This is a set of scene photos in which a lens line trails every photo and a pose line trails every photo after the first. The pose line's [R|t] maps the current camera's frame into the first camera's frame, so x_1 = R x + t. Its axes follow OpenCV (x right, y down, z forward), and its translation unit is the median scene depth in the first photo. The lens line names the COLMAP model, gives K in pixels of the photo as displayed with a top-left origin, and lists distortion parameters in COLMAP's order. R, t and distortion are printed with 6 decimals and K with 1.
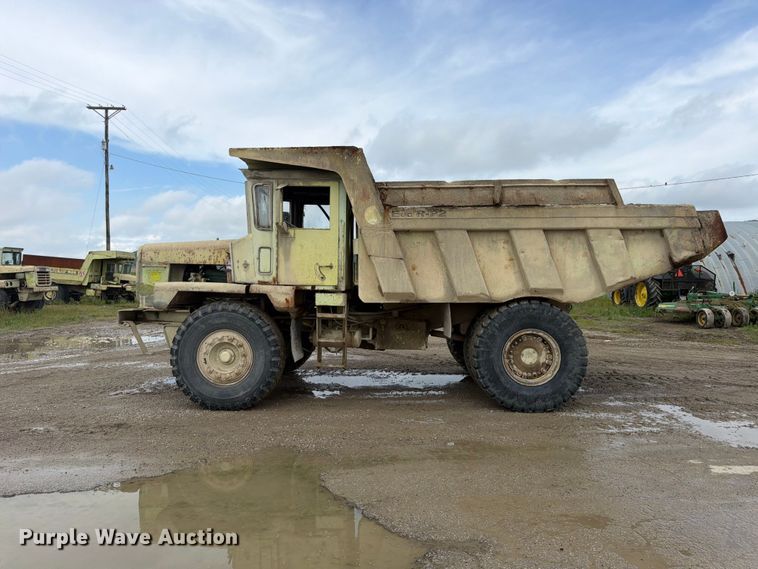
lens RADIAL K [[498.0, 0, 380.1], [0, 498.0, 288.0], [0, 0, 1]] dist [0.051052, -0.003311]
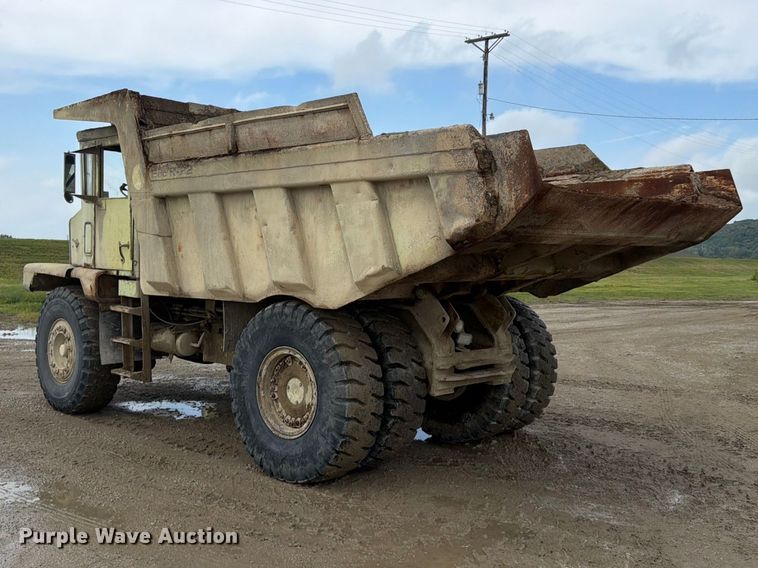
lens RADIAL K [[761.6, 0, 381.7], [0, 761.6, 280.6], [0, 0, 1]] dist [0.129787, -0.238812]
pose [[0.764207, 0.030526, -0.644248, 0.988648], [-0.031557, 0.999453, 0.009923, -0.013748], [0.644198, 0.012747, 0.764752, 0.340762]]
